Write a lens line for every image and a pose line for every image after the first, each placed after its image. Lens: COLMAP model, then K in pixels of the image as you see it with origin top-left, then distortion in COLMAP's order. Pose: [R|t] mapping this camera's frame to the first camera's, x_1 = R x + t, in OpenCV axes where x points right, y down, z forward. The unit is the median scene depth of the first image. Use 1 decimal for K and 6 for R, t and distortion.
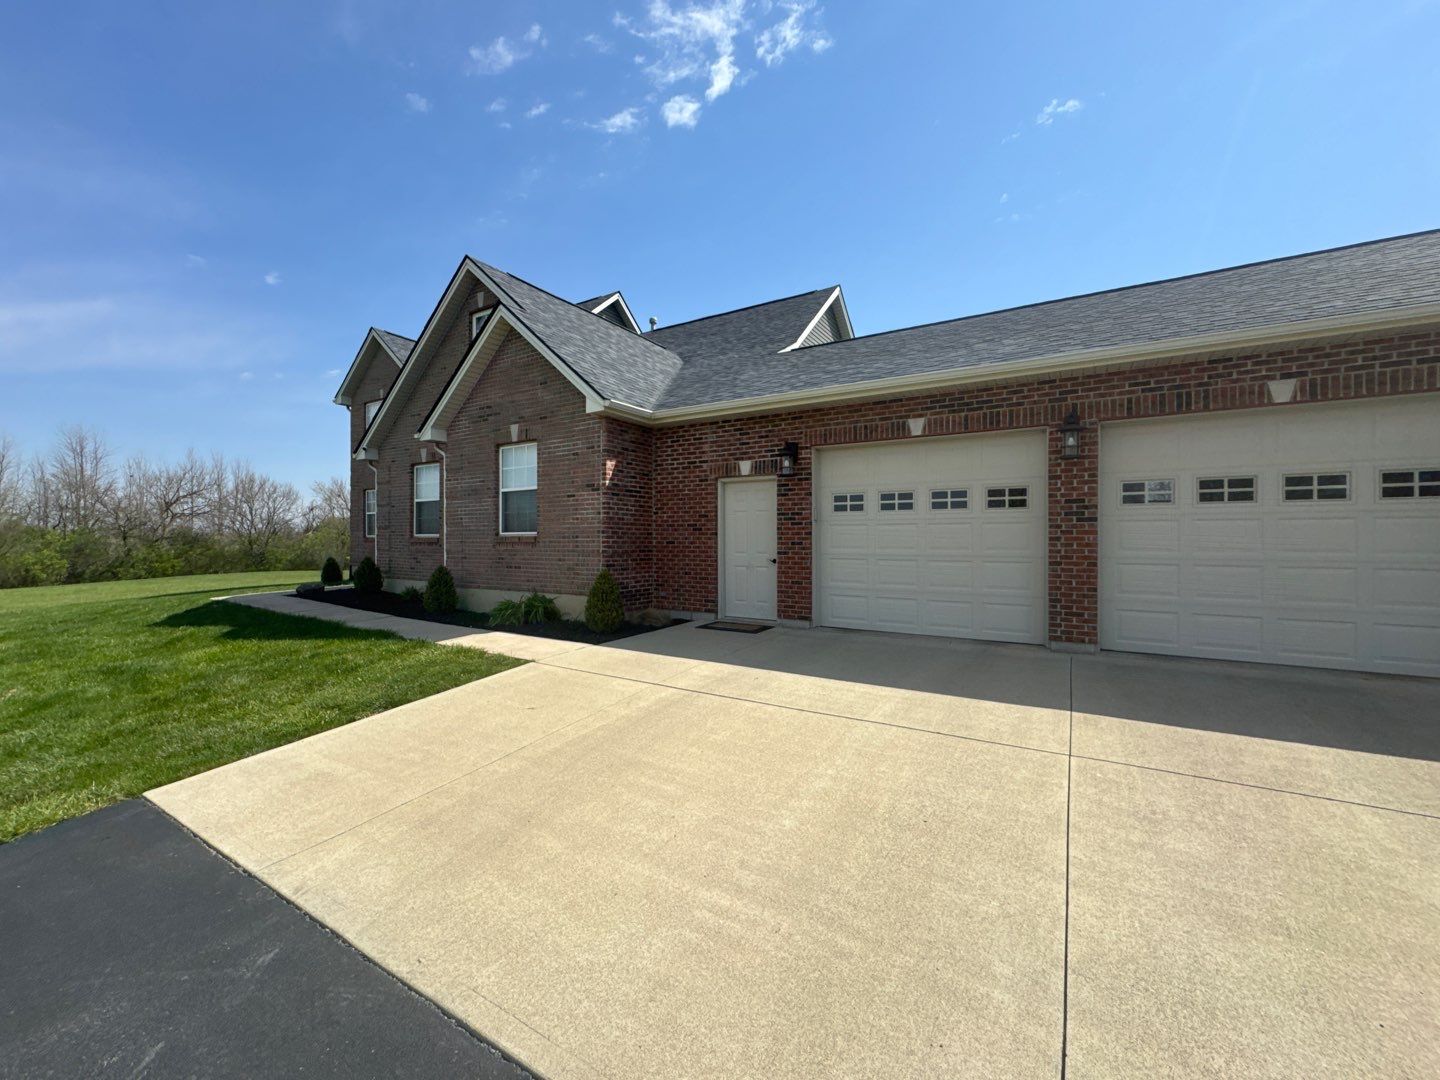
lens RADIAL K [[573.7, 0, 716.8], [0, 573.7, 530.4], [0, 0, 1]] dist [-0.002485, 0.000561]
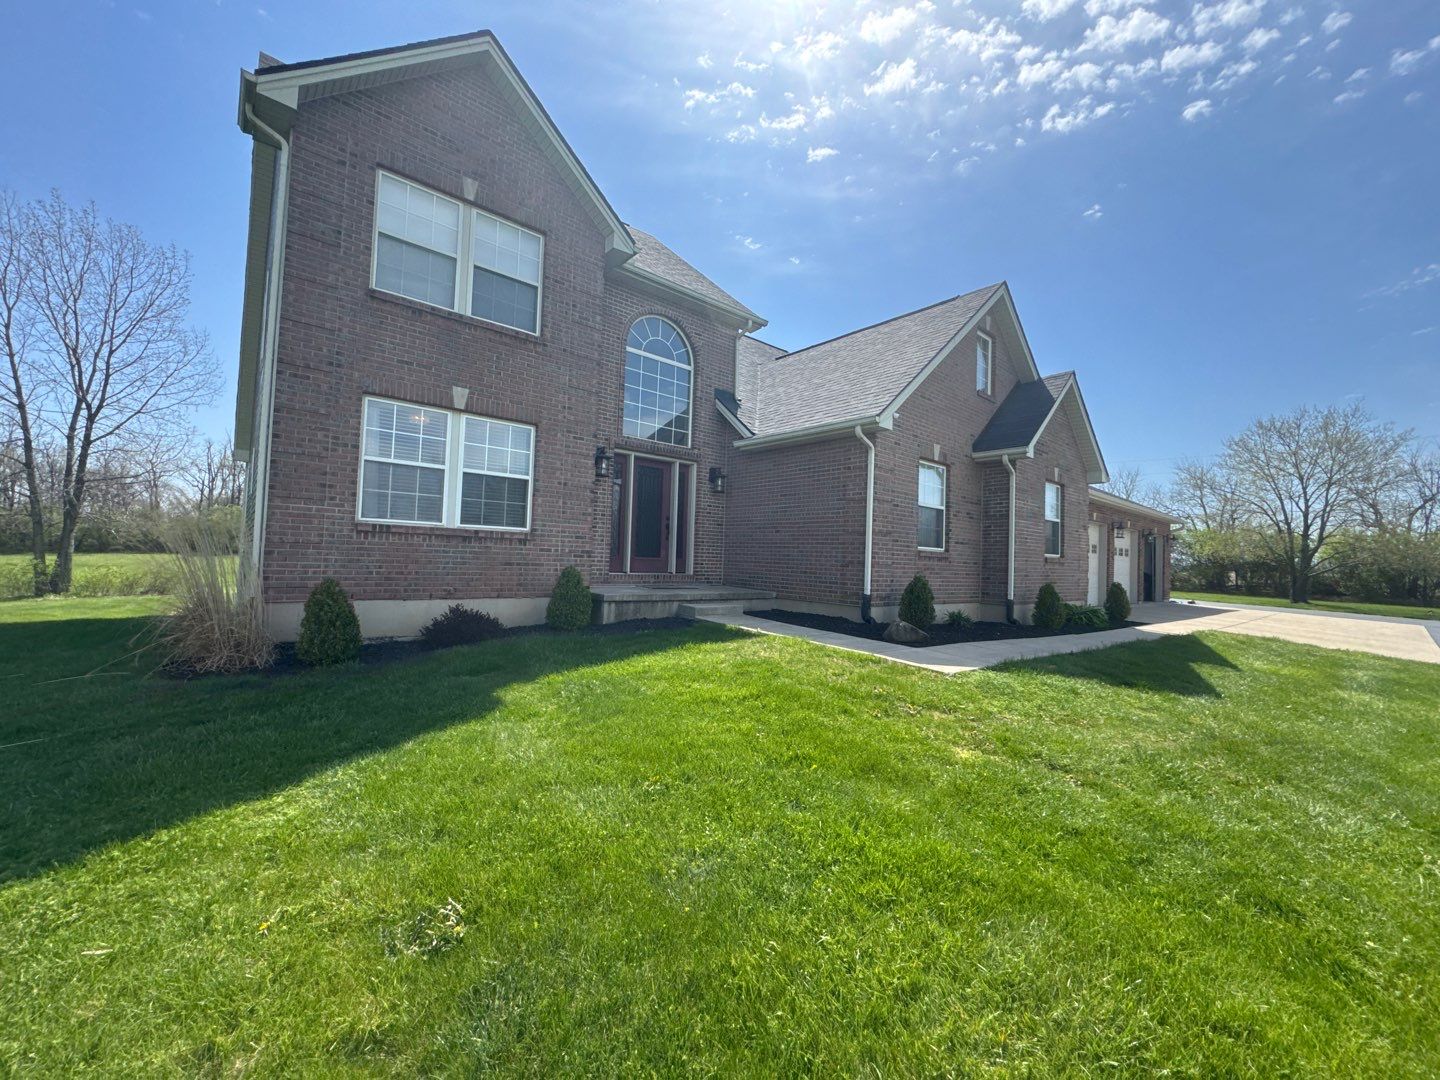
lens RADIAL K [[573.7, 0, 716.8], [0, 573.7, 530.4], [0, 0, 1]] dist [-0.002485, 0.000561]
pose [[0.302480, 0.060558, 0.951230, -1.881706], [-0.047859, 0.997686, -0.048297, 0.050293], [-0.951954, -0.030916, 0.304678, 1.417333]]
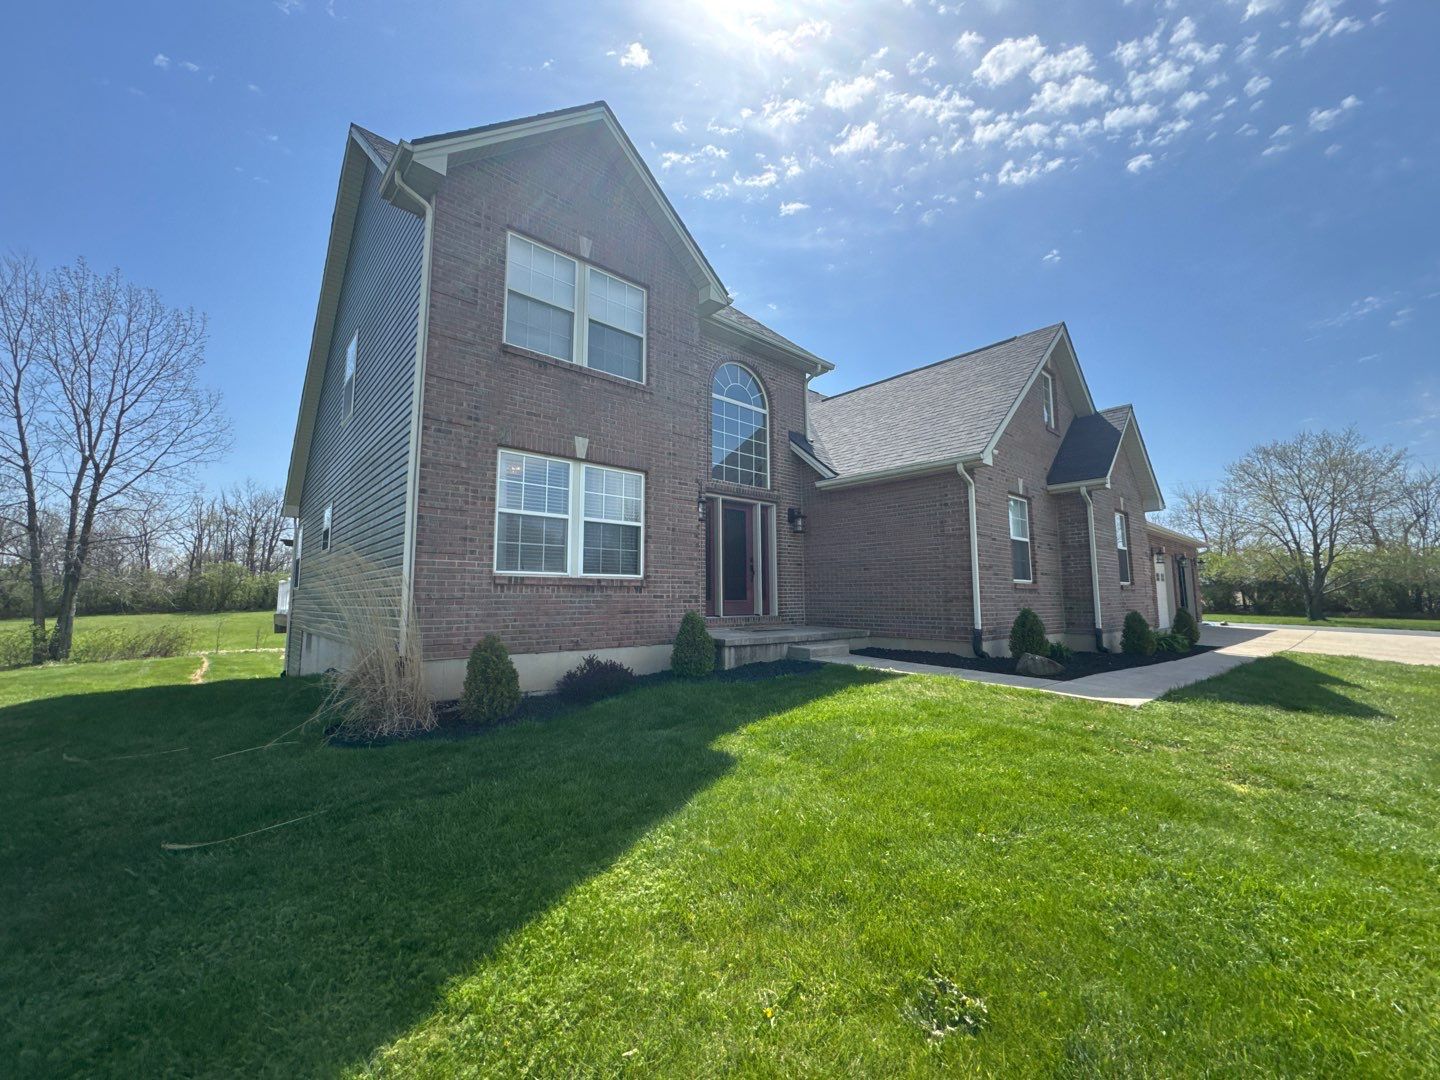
lens RADIAL K [[570.3, 0, 716.5], [0, 570.3, 529.5], [0, 0, 1]] dist [-0.002576, 0.000417]
pose [[0.278065, 0.116968, 0.953414, -1.940368], [-0.010962, 0.992880, -0.118612, 0.051432], [-0.960500, 0.022530, 0.277368, 1.618724]]
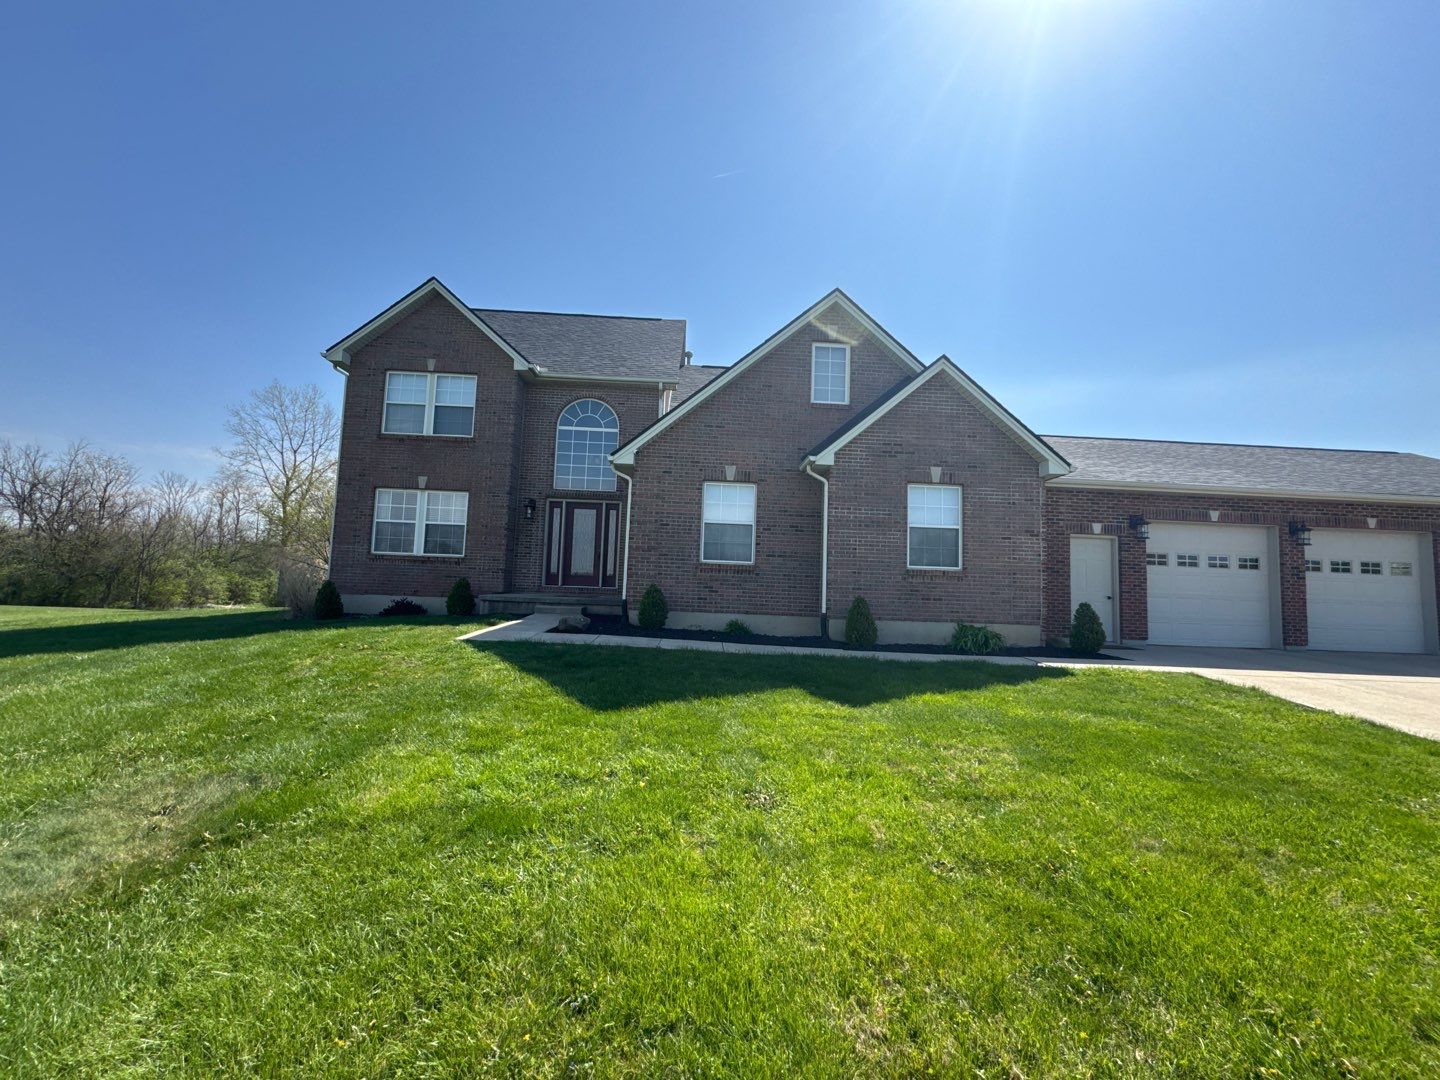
lens RADIAL K [[573.7, 0, 716.8], [0, 573.7, 530.4], [0, 0, 1]] dist [-0.002485, 0.000561]
pose [[0.827087, 0.084057, 0.555752, -1.385099], [-0.045709, 0.995538, -0.082548, 0.046459], [-0.560212, 0.042872, 0.827239, 0.367750]]
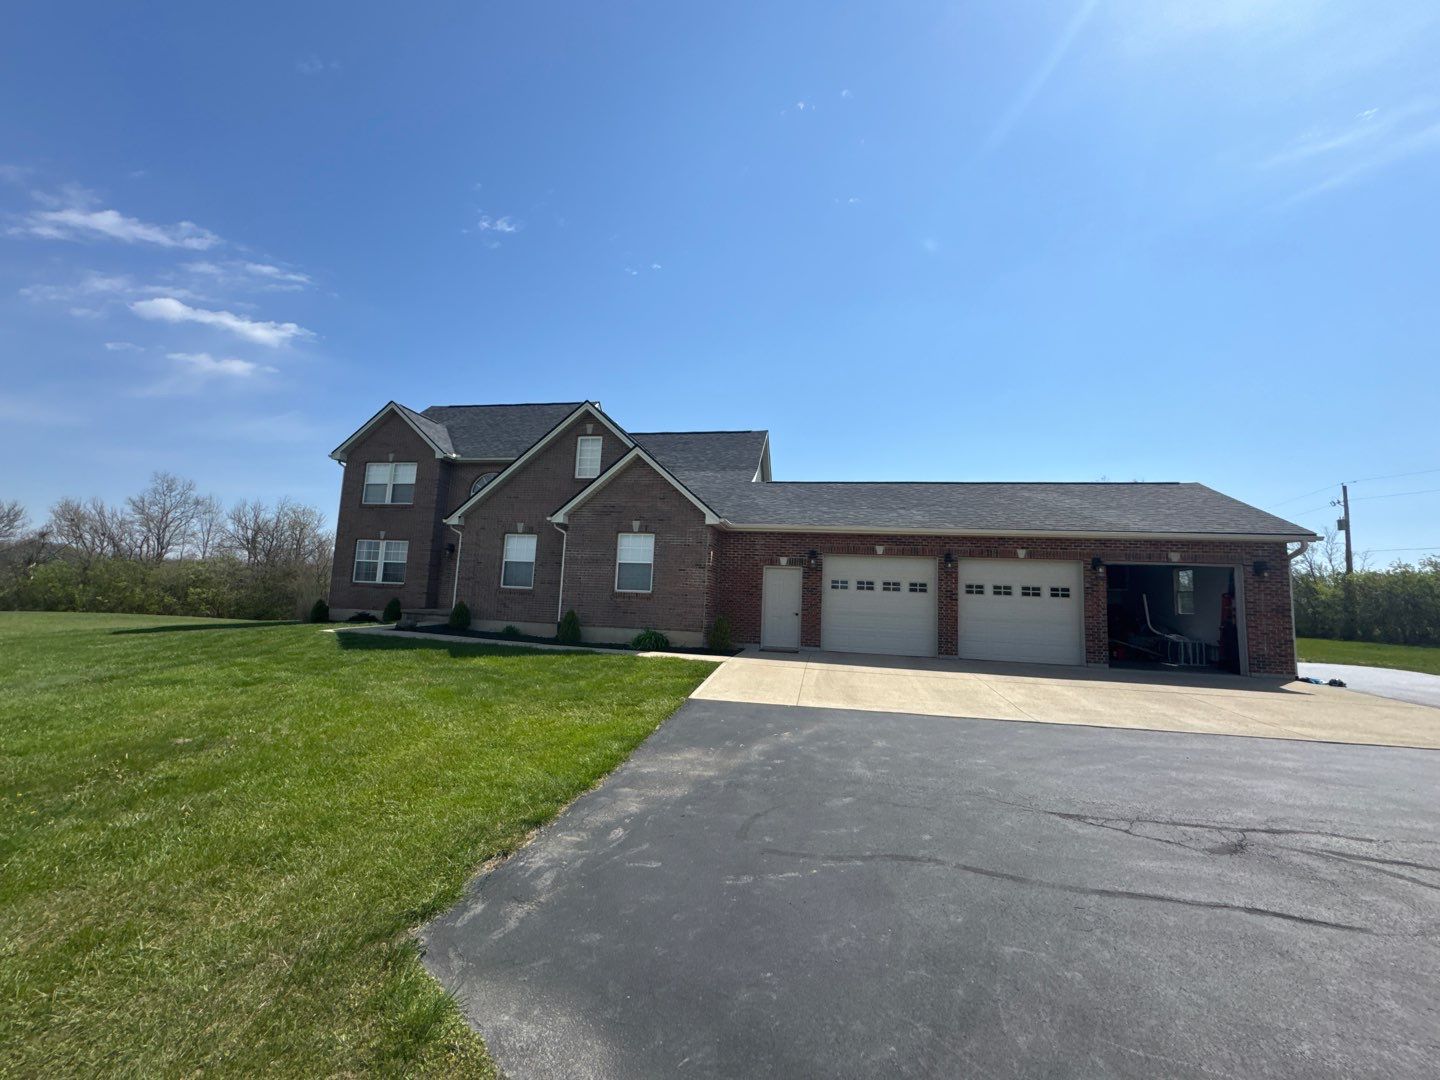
lens RADIAL K [[570.3, 0, 716.5], [0, 570.3, 529.5], [0, 0, 1]] dist [-0.002576, 0.000417]
pose [[0.934139, 0.086230, 0.346336, -0.738188], [-0.048865, 0.992137, -0.115221, 0.007826], [-0.353549, 0.090709, 0.931008, -0.565994]]
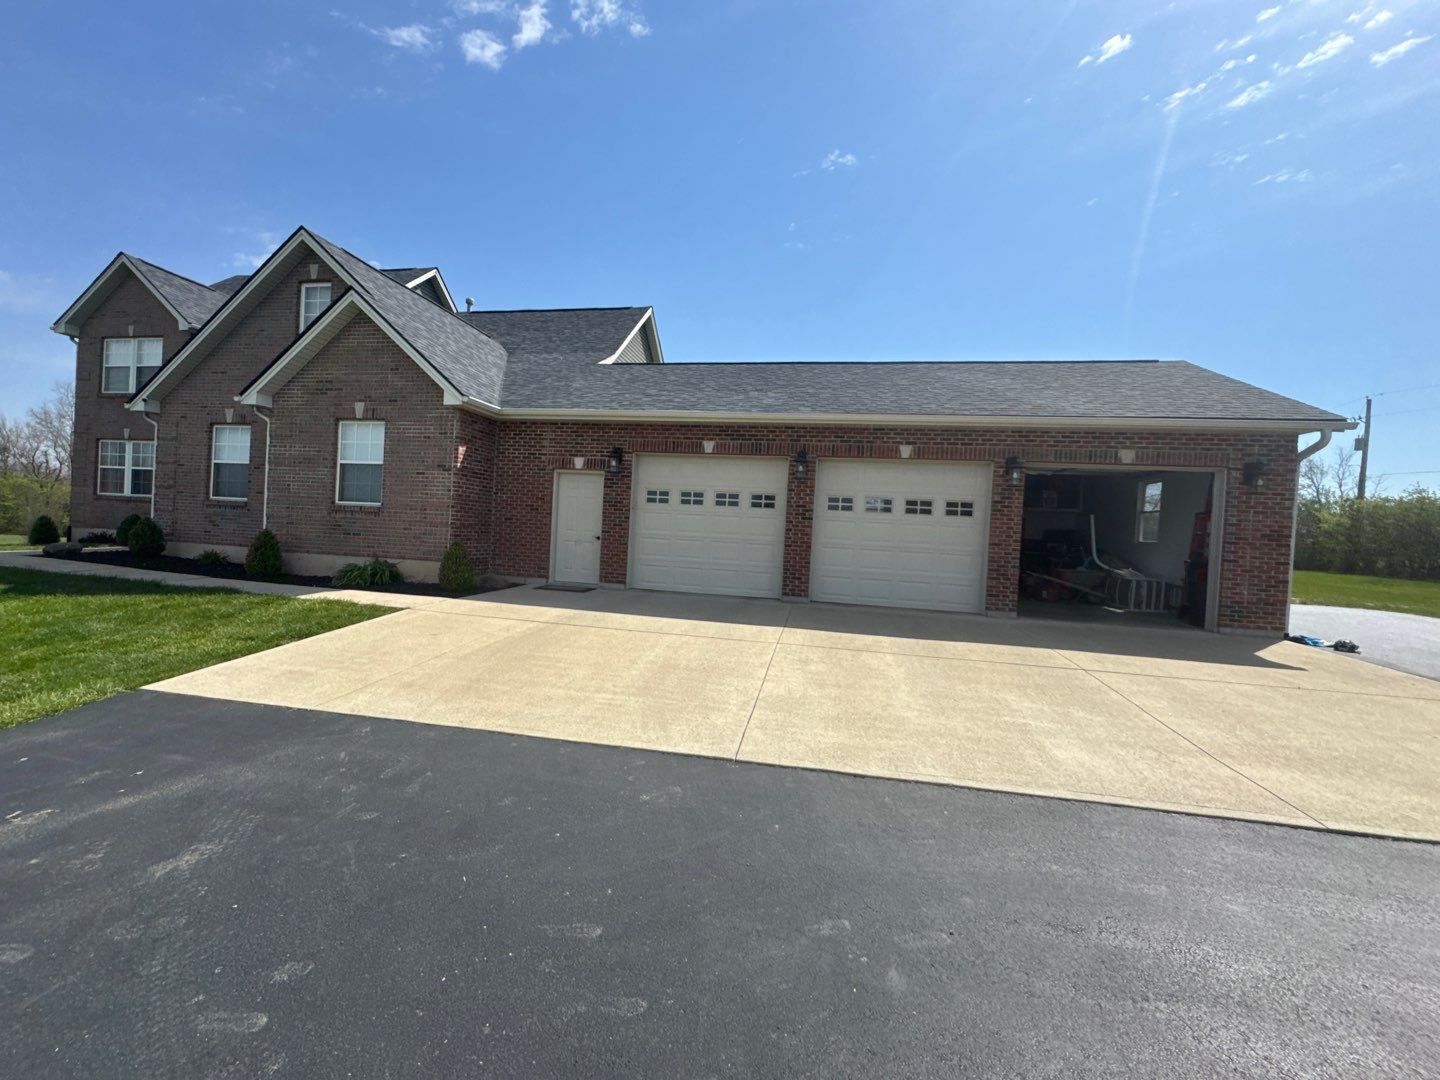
lens RADIAL K [[573.7, 0, 716.8], [0, 573.7, 530.4], [0, 0, 1]] dist [-0.002485, 0.000561]
pose [[0.933441, 0.047315, 0.355596, -0.104183], [-0.055955, 0.998334, 0.014046, 0.003817], [-0.354339, -0.033008, 0.934534, -0.276439]]
